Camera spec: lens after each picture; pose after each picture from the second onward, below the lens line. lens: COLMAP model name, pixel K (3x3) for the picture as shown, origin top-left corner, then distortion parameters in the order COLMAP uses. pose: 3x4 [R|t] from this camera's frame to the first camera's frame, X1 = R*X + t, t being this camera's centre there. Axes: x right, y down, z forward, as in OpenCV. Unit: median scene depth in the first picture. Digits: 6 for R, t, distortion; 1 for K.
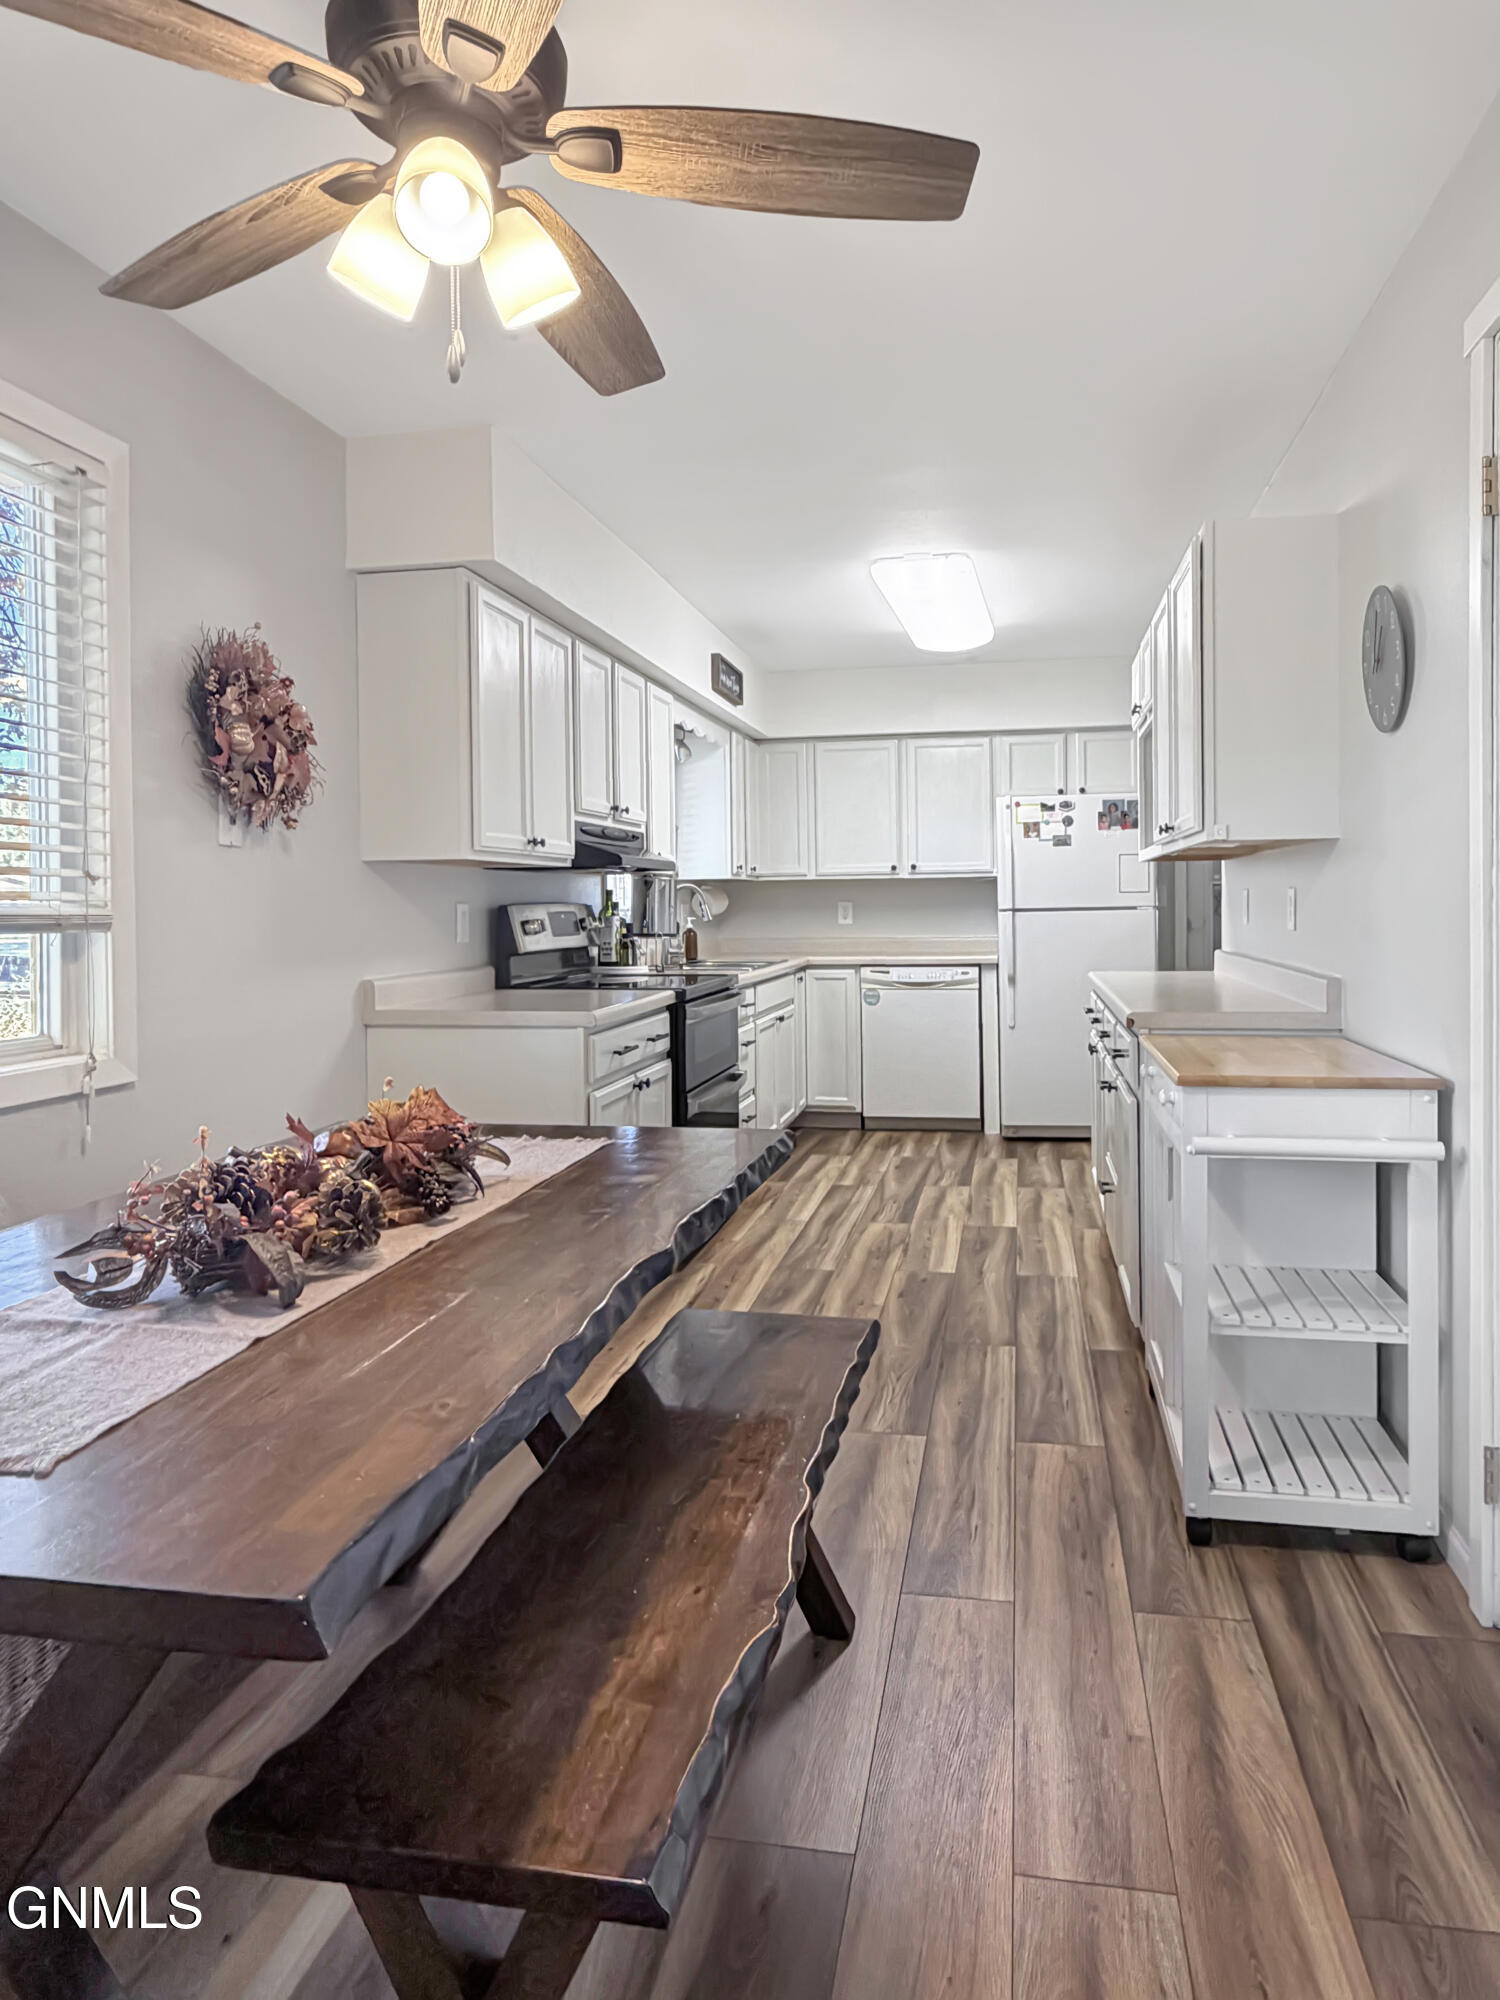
lens RADIAL K [[1207.4, 0, 790.5], [0, 1207.4, 917.7], [0, 0, 1]] dist [-0.002176, -0.000645]
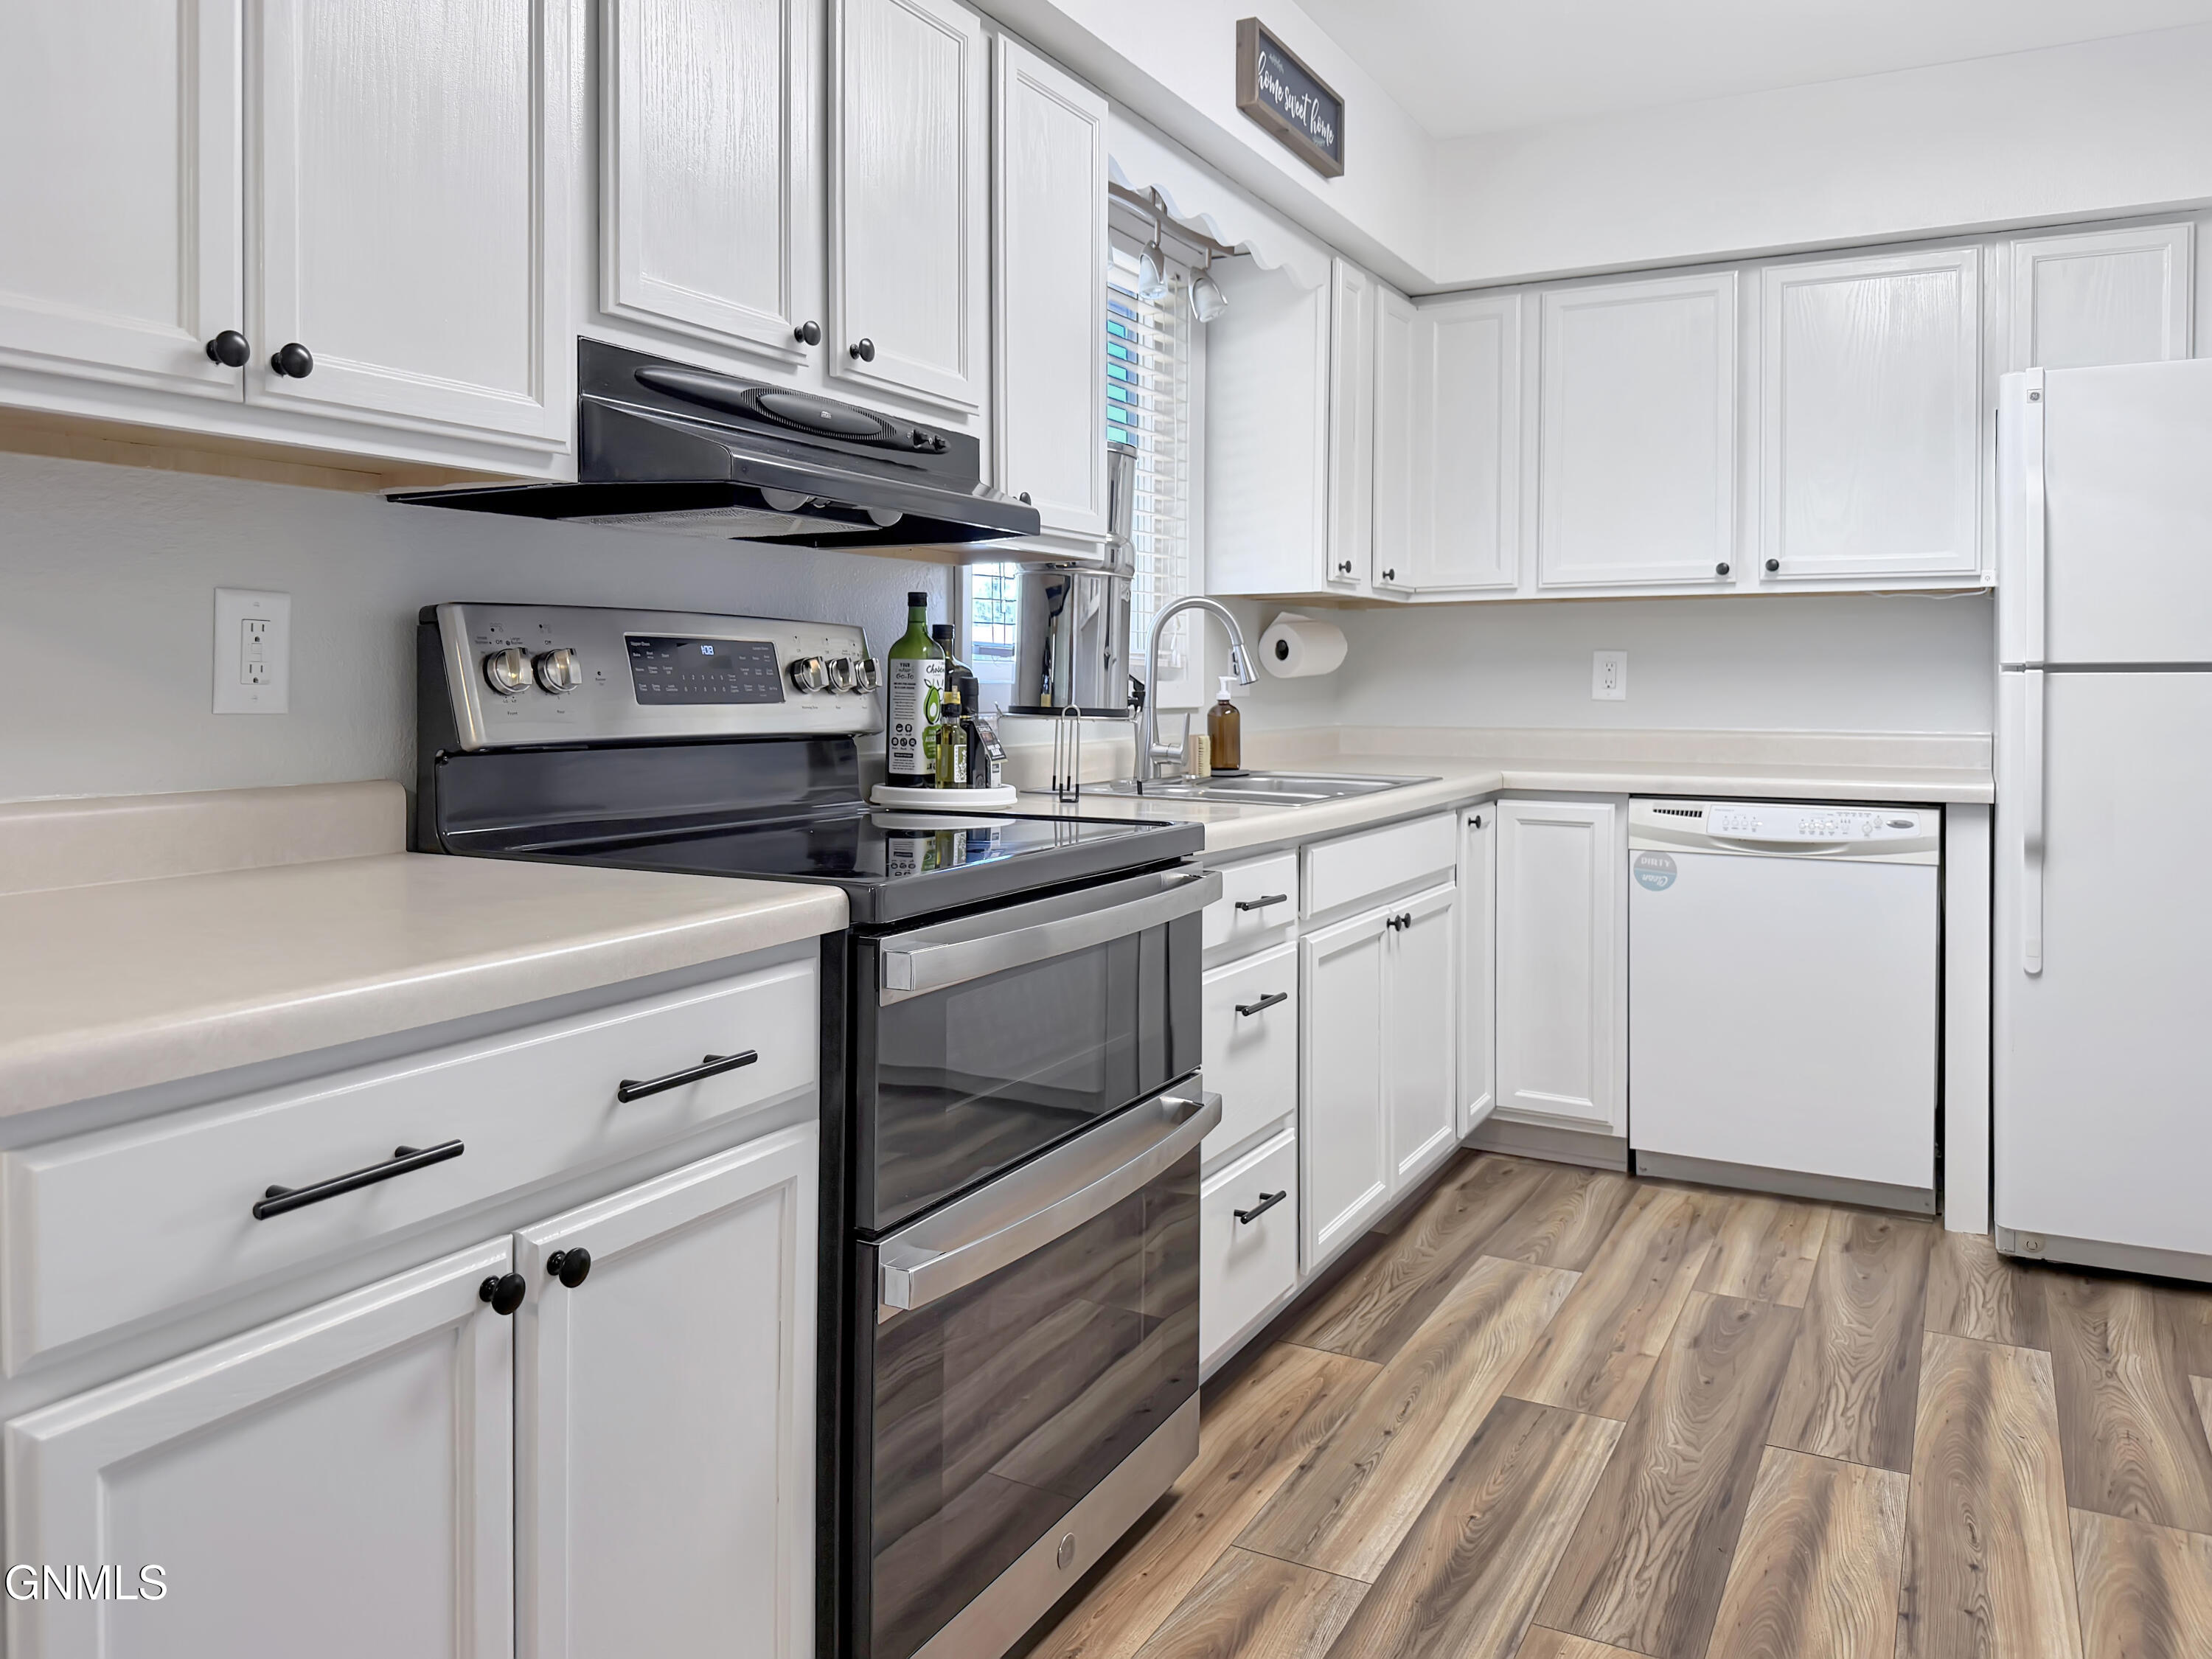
lens RADIAL K [[1621.9, 0, 1115.9], [0, 1621.9, 705.2], [0, 0, 1]] dist [0.001210, -0.010350]
pose [[0.955027, 0.019807, -0.295857, 0.067611], [-0.018302, 0.999802, 0.007858, 0.008536], [0.295954, -0.002090, 0.955200, 0.512678]]
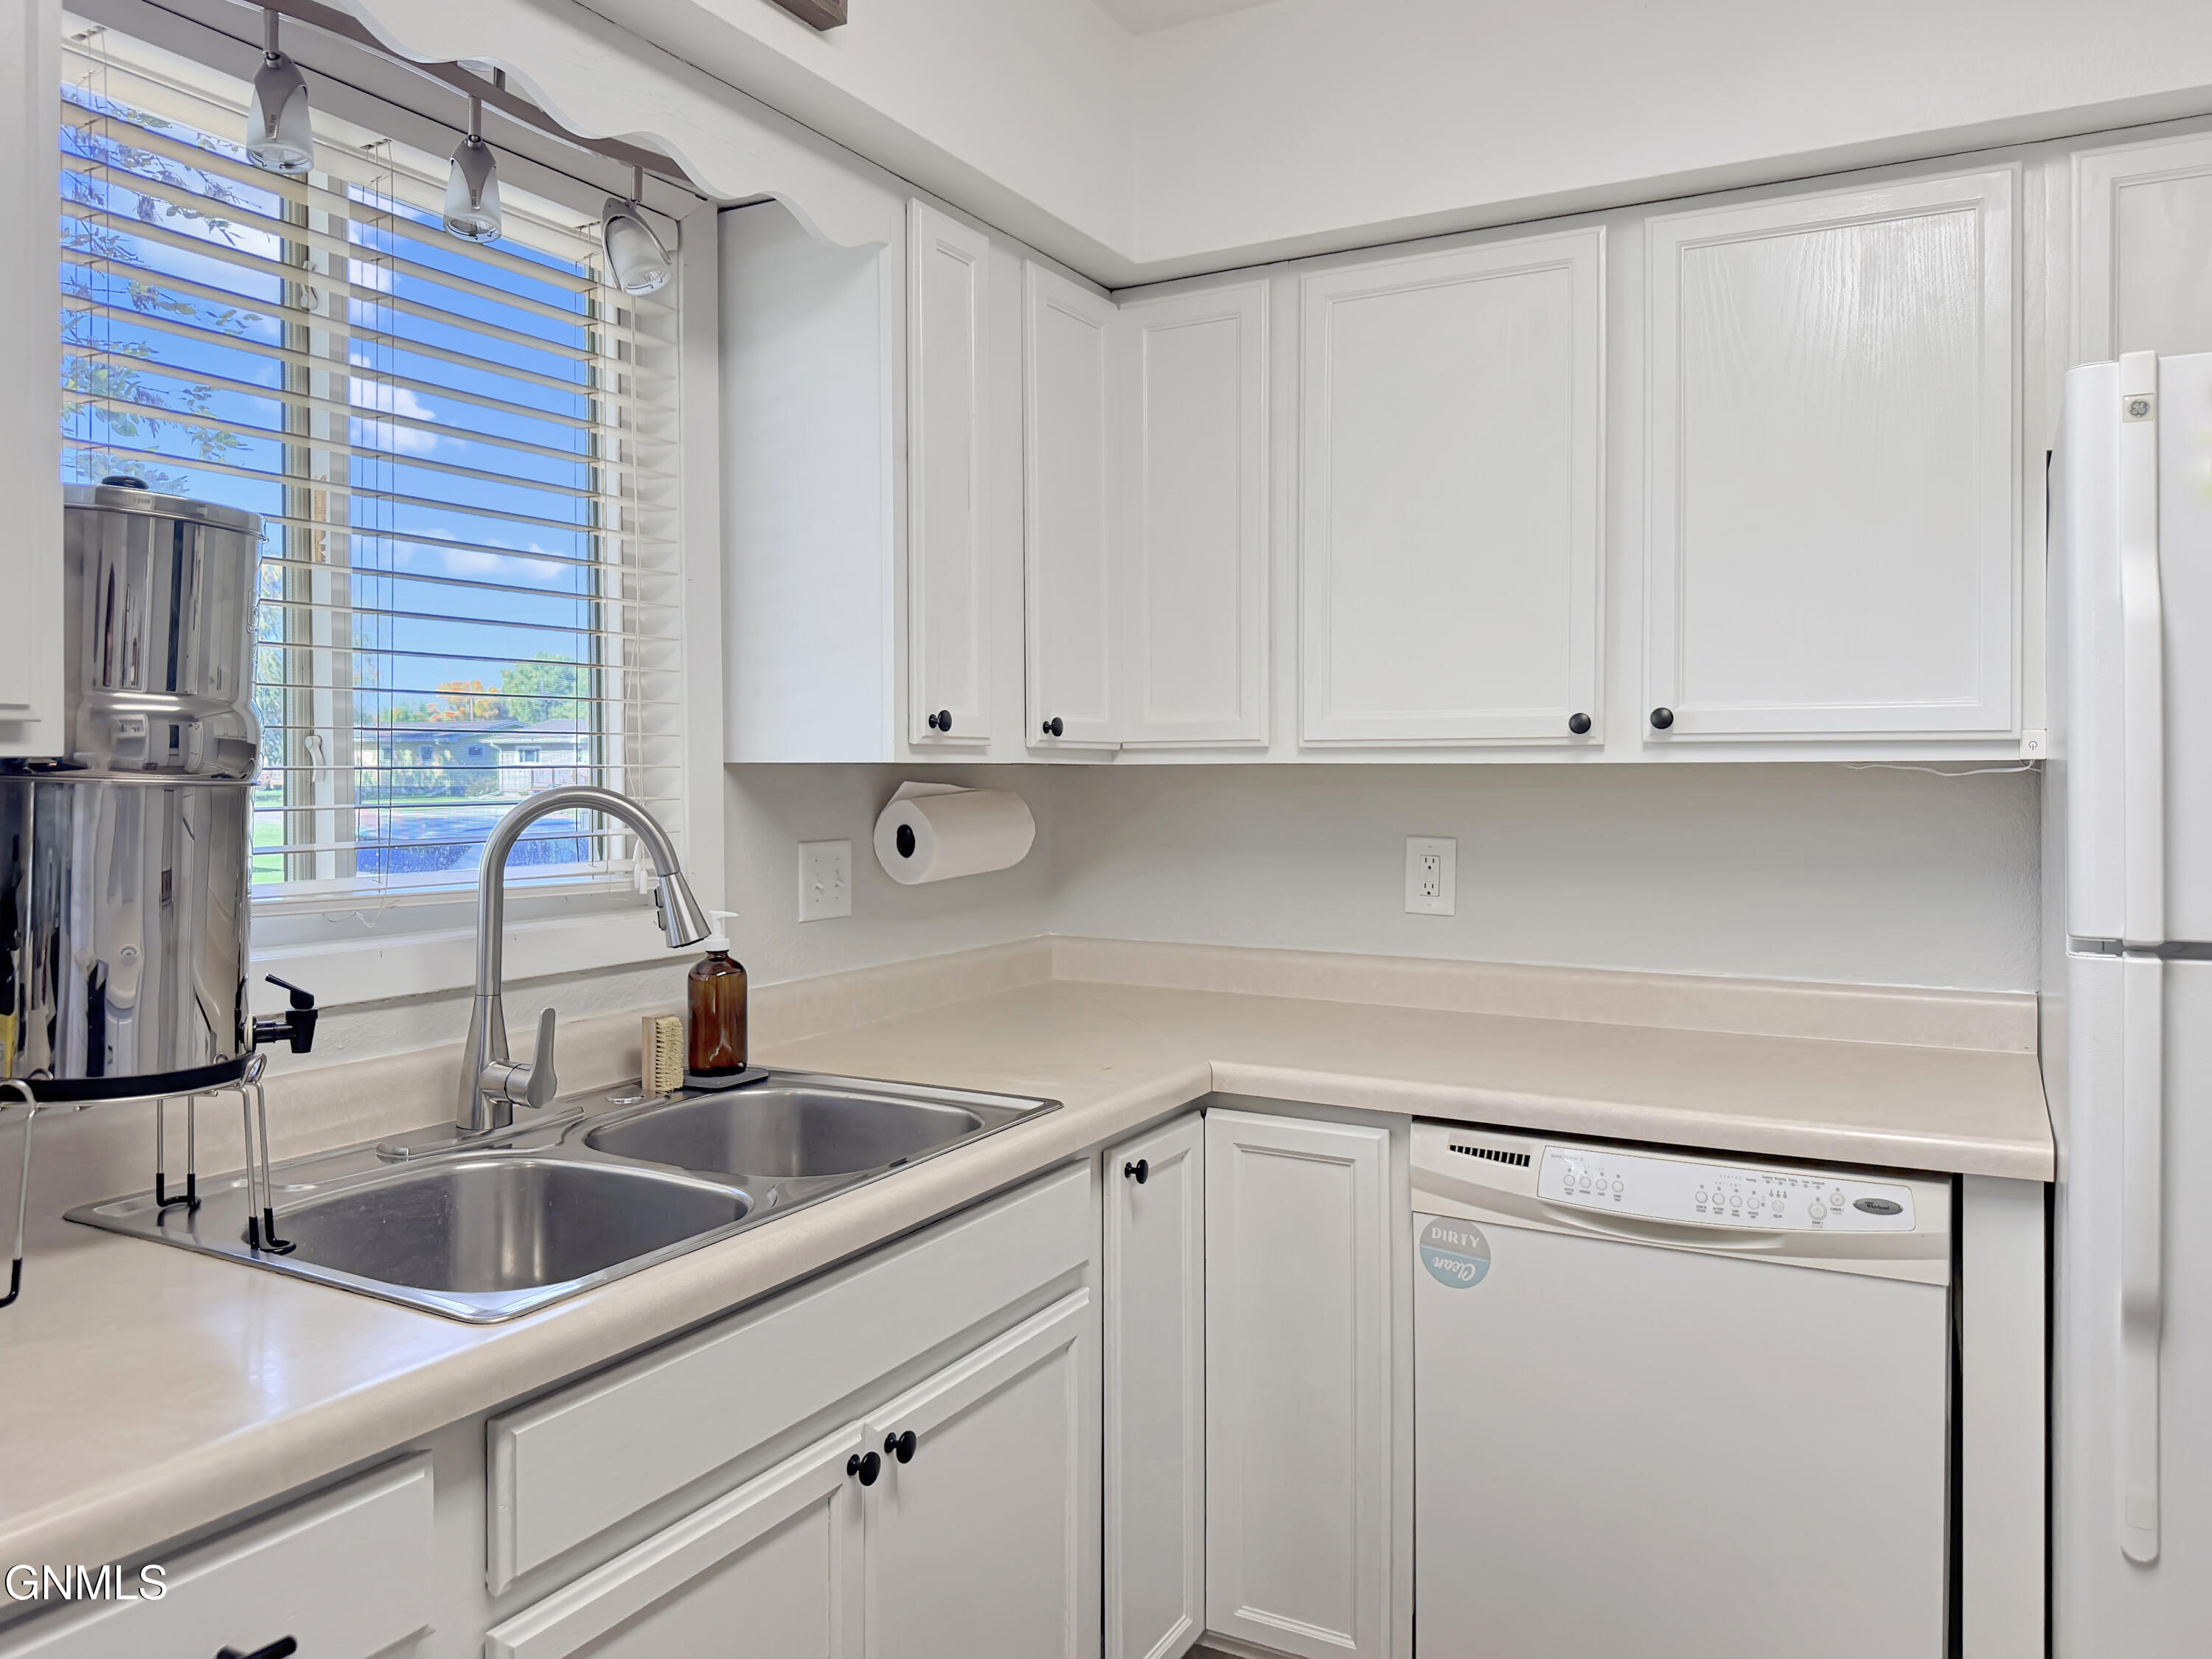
lens RADIAL K [[1572.9, 0, 1109.6], [0, 1572.9, 777.0], [0, 0, 1]] dist [-0.000262, -0.005881]
pose [[0.949356, 0.016892, -0.313749, 0.125957], [-0.017438, 0.999847, 0.001067, -0.037445], [0.313719, 0.004459, 0.949505, 0.862602]]
